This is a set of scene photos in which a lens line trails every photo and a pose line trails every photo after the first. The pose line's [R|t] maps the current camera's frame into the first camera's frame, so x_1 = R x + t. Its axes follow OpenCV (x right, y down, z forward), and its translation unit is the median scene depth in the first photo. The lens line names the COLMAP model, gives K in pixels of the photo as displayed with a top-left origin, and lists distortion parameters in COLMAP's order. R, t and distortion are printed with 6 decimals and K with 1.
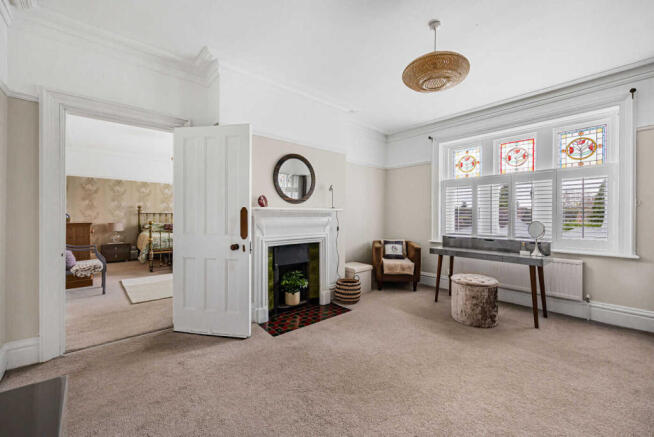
lens RADIAL K [[268.7, 0, 326.0], [0, 268.7, 211.2], [0, 0, 1]] dist [0.022252, -0.000005]
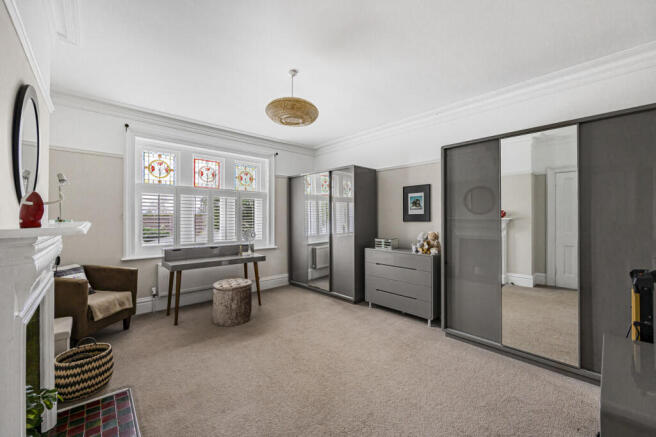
lens RADIAL K [[263.0, 0, 328.0], [0, 263.0, 218.5], [0, 0, 1]] dist [-0.000520, 0.000021]
pose [[-0.018106, 0.012305, 0.999760, -0.423959], [-0.002672, 0.999920, -0.012356, 0.001882], [-0.999833, -0.002896, -0.018072, 0.504259]]
